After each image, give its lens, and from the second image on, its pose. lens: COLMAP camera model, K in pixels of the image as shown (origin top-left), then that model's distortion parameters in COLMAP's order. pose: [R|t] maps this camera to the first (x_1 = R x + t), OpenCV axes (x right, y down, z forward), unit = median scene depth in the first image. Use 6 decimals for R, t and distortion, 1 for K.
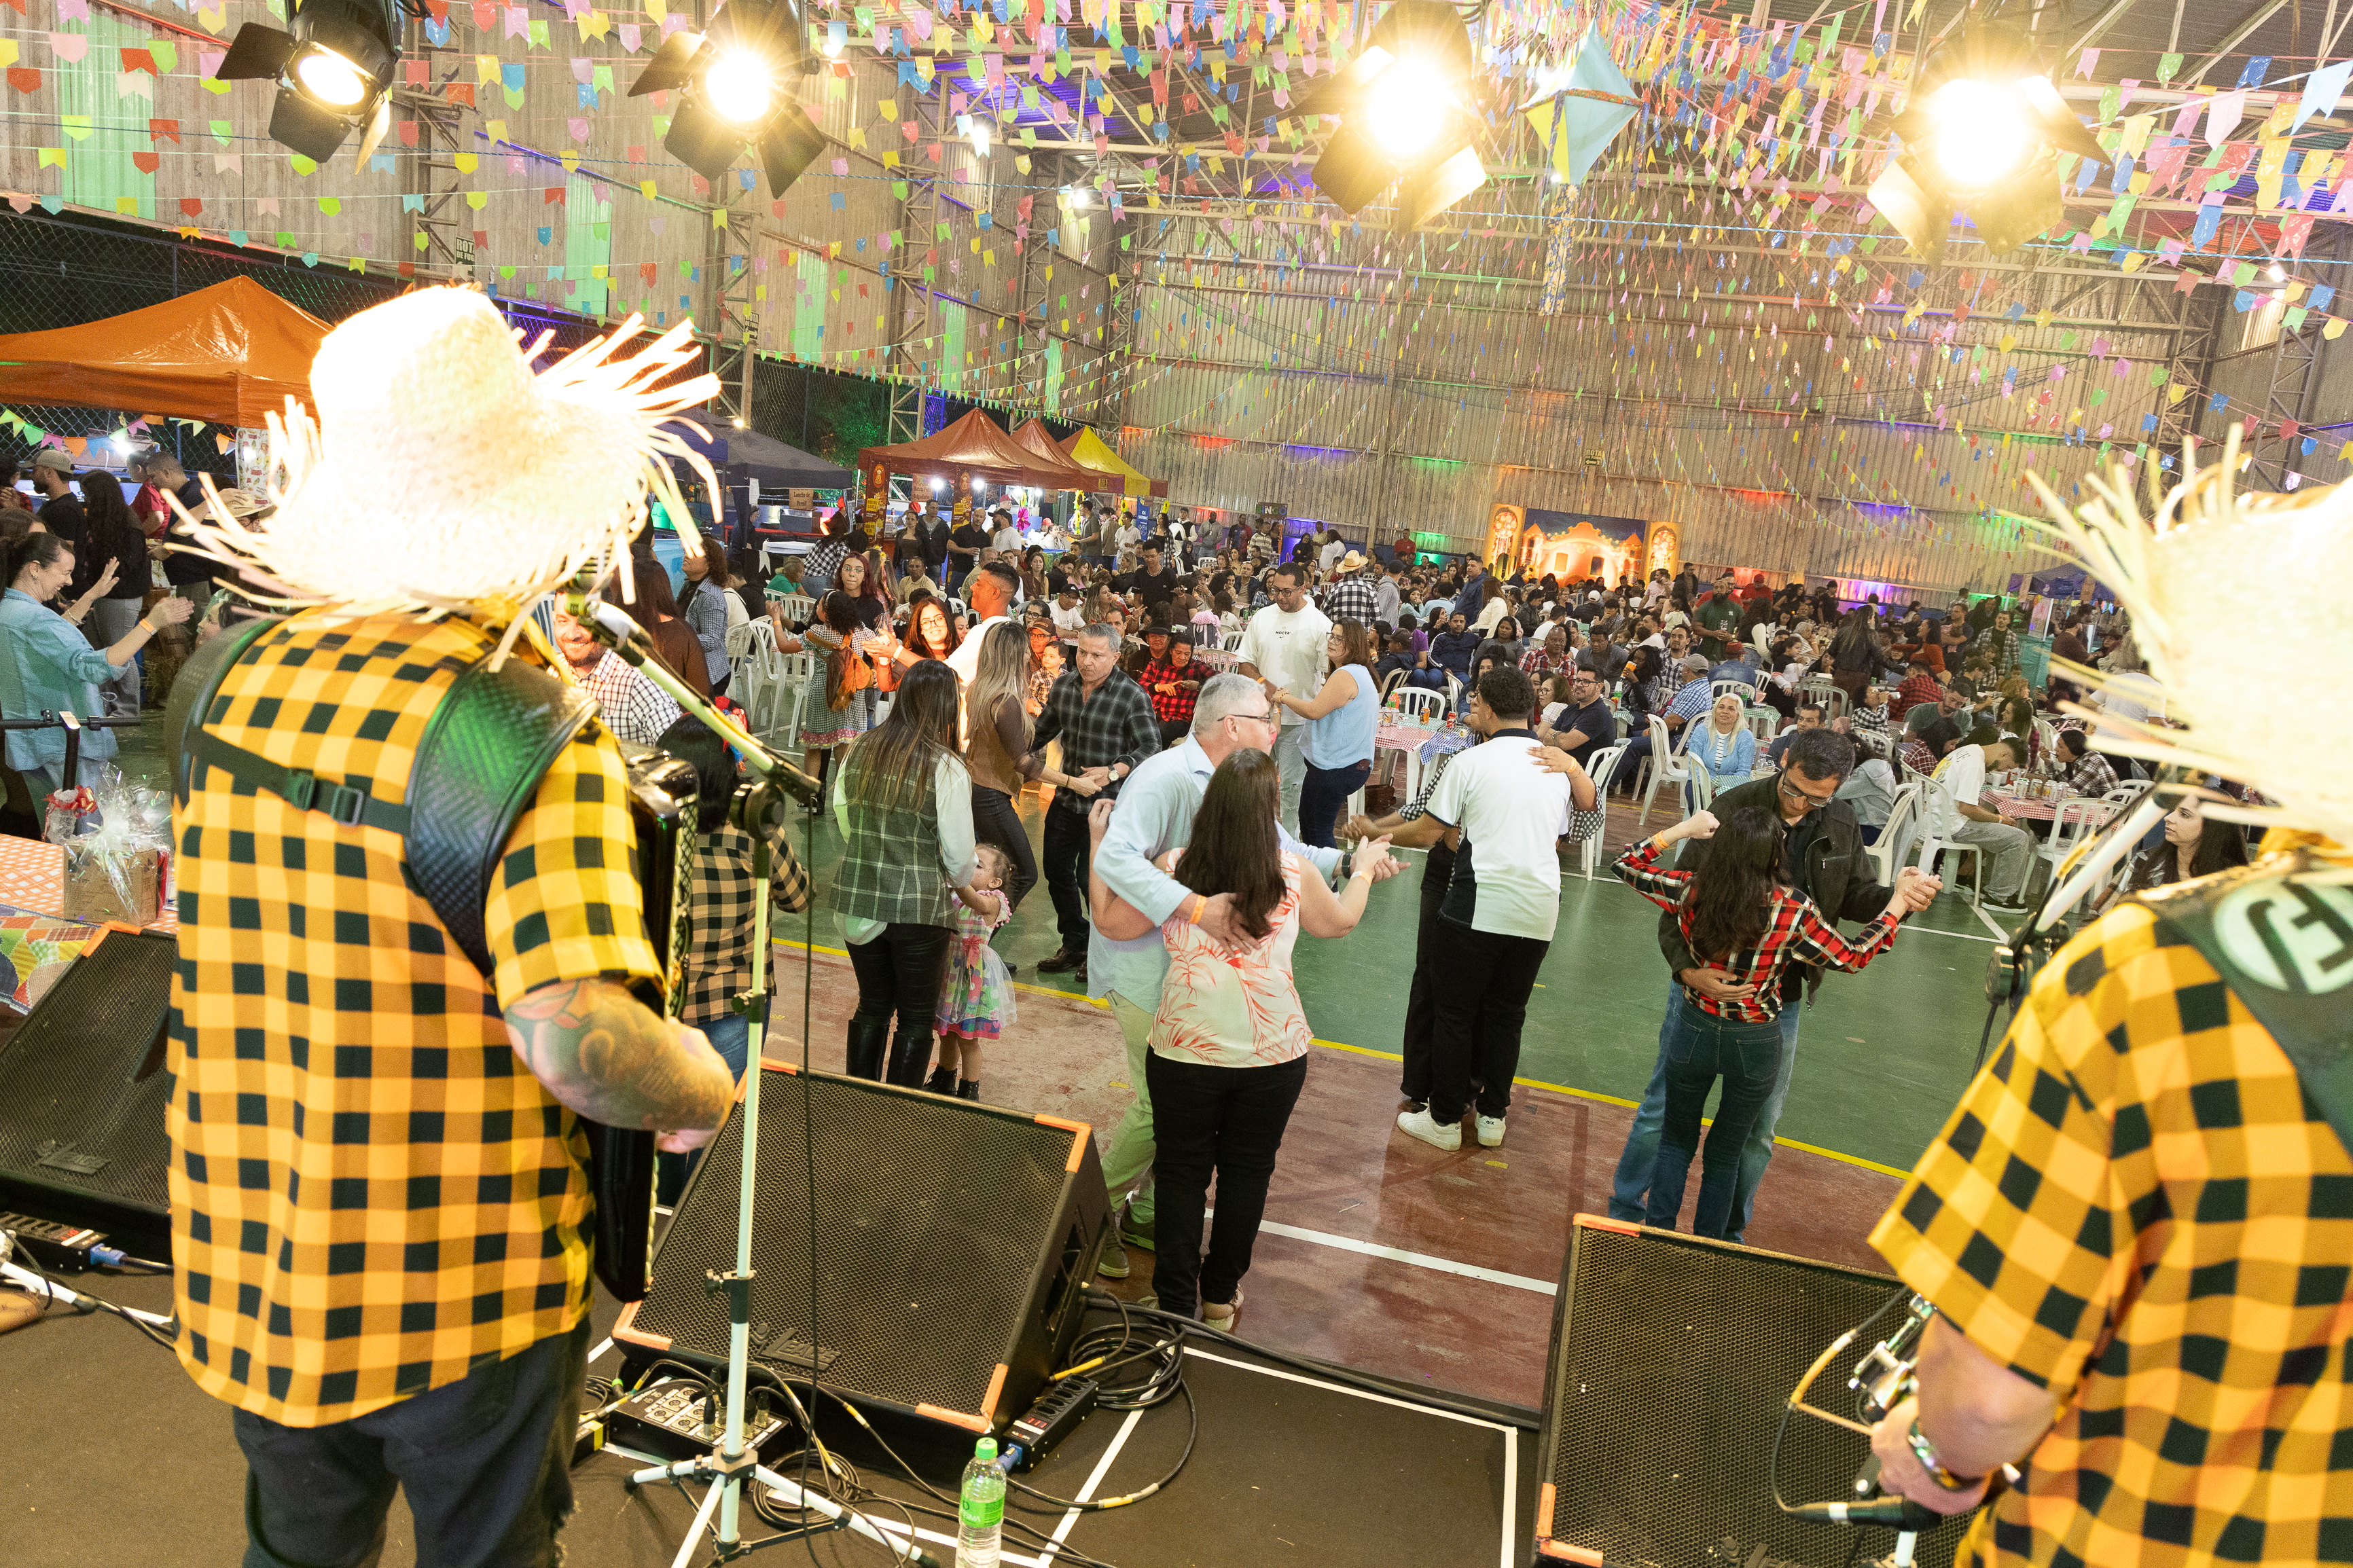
lens RADIAL K [[1563.1, 0, 1170.8], [0, 1563.1, 783.2], [0, 0, 1]] dist [-0.002016, 0.003278]
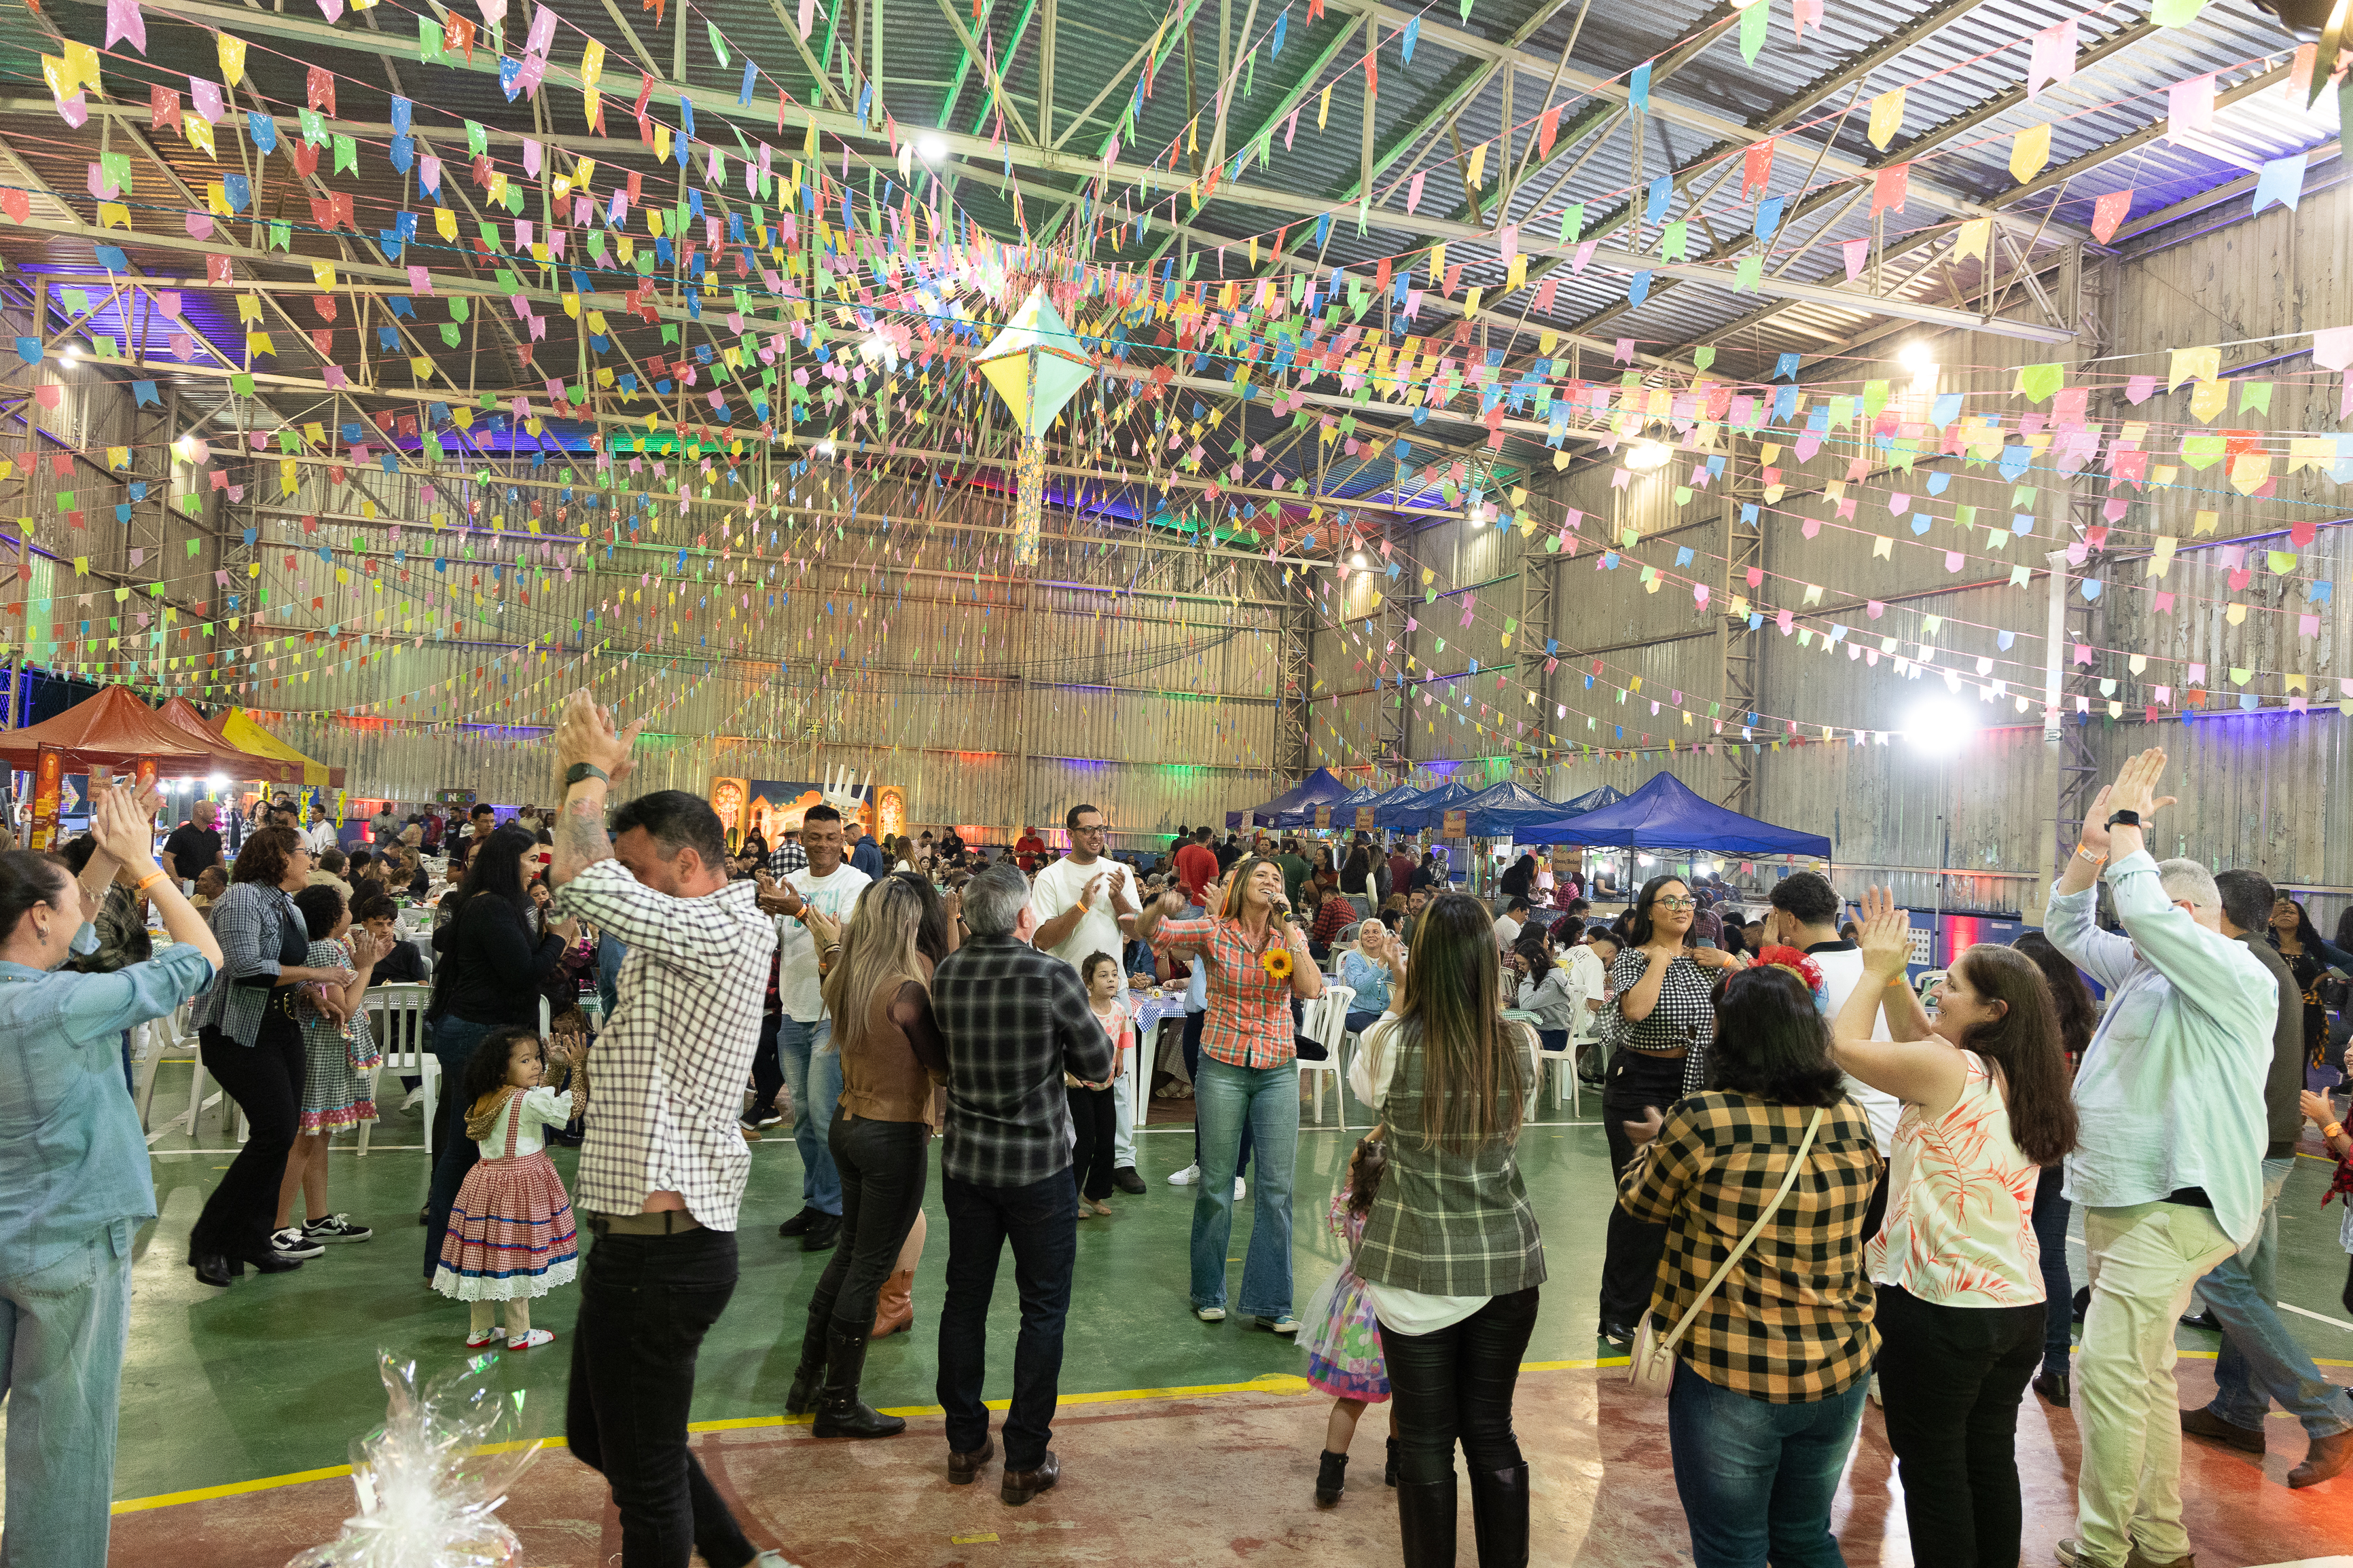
lens RADIAL K [[1563.1, 0, 1178.1], [0, 1563.1, 787.0], [0, 0, 1]] dist [-0.002016, 0.003278]
pose [[0.830959, -0.053272, 0.553778, -0.088292], [0.147928, 0.980729, -0.127625, -0.009950], [-0.536307, 0.187970, 0.822826, 0.067935]]
